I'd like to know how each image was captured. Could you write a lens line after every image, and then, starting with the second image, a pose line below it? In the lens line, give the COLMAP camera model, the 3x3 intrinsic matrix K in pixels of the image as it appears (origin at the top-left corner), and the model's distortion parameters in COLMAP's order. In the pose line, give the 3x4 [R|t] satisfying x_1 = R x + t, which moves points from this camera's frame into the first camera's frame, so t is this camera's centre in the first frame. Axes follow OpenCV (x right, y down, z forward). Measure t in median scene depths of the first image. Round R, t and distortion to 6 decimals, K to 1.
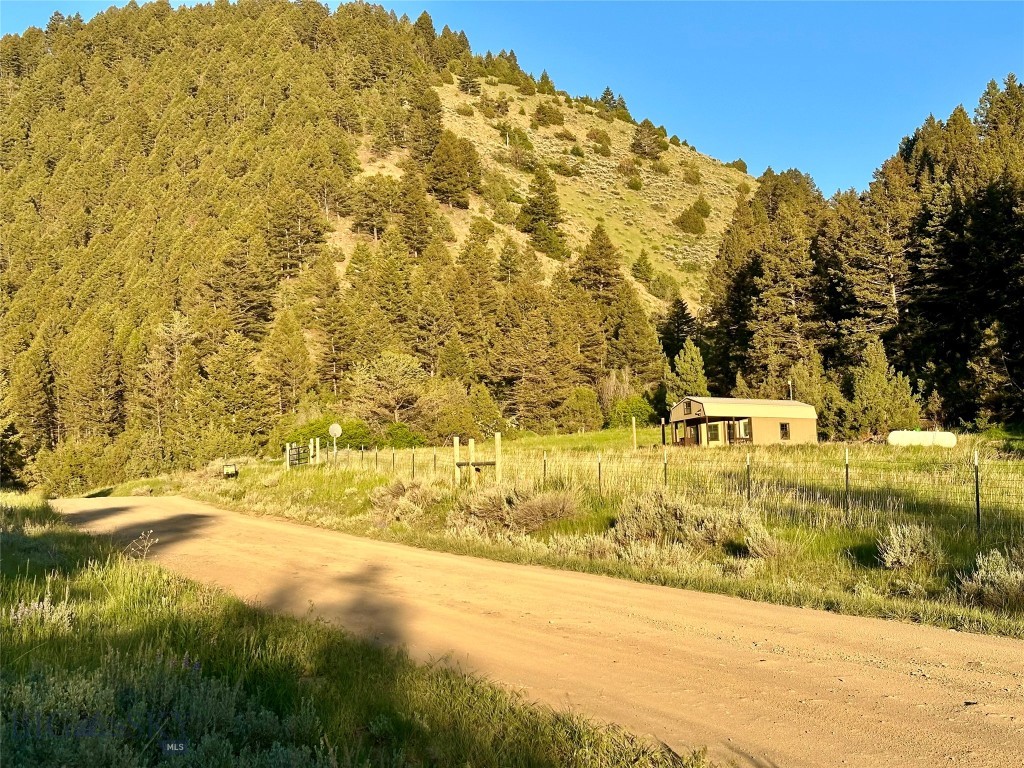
lens RADIAL K [[1405.5, 0, 537.1], [0, 1405.5, 357.1], [0, 0, 1]] dist [0.199893, 0.000000]
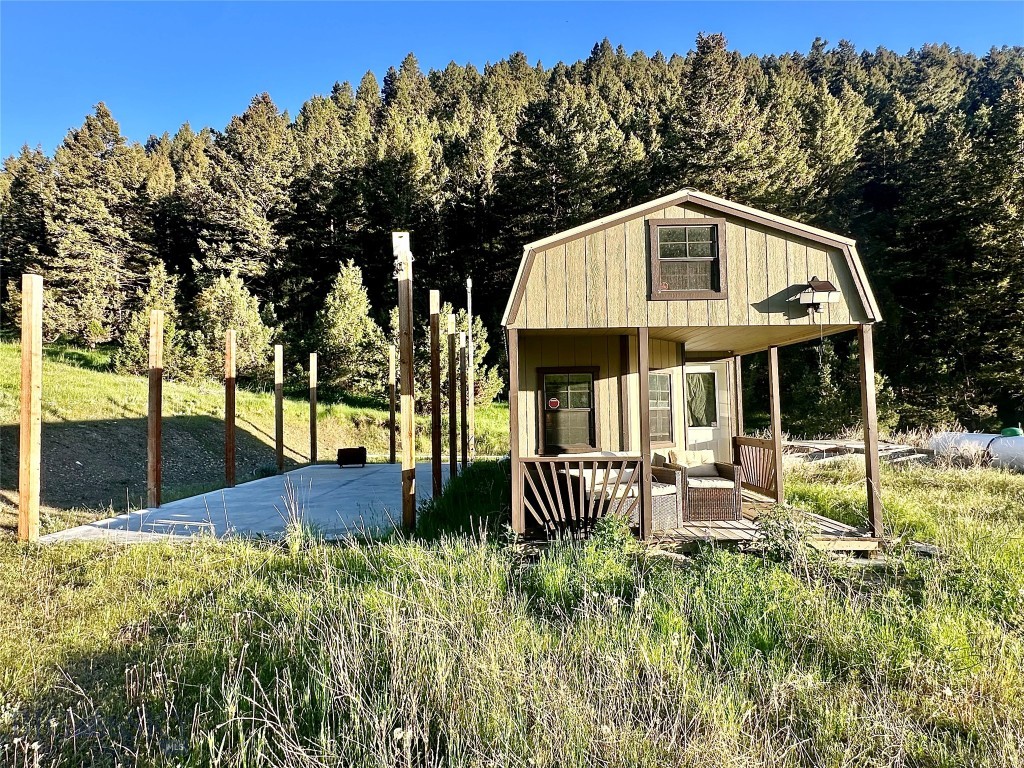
lens RADIAL K [[531.3, 0, 539.8], [0, 531.3, 389.6], [0, 0, 1]] dist [-0.016667, -0.000658]
pose [[0.469424, 0.051494, 0.881470, 0.012211], [-0.120481, 0.992696, 0.006171, 0.014130], [-0.874715, -0.109097, 0.472199, 0.264666]]
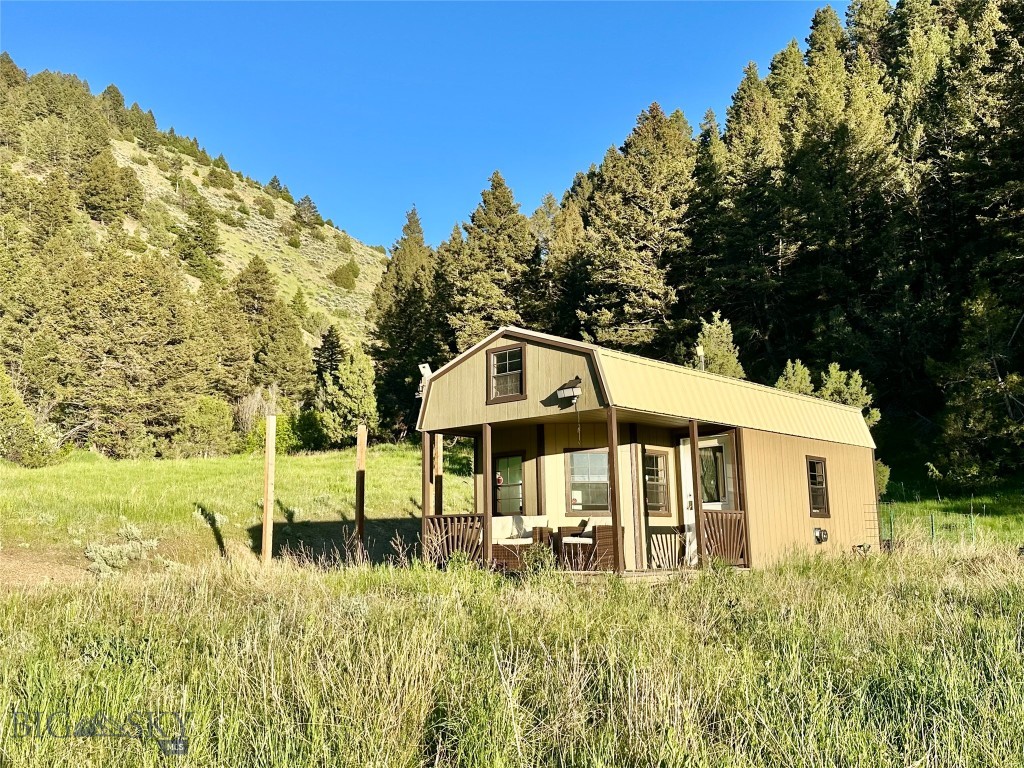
lens RADIAL K [[927.0, 0, 552.7], [0, 927.0, 423.6], [0, 0, 1]] dist [0.015481, -0.079283]
pose [[0.937585, 0.056782, 0.343090, 0.016753], [-0.060608, 0.998162, 0.000431, 0.011660], [-0.342435, -0.021198, 0.939302, 0.228704]]
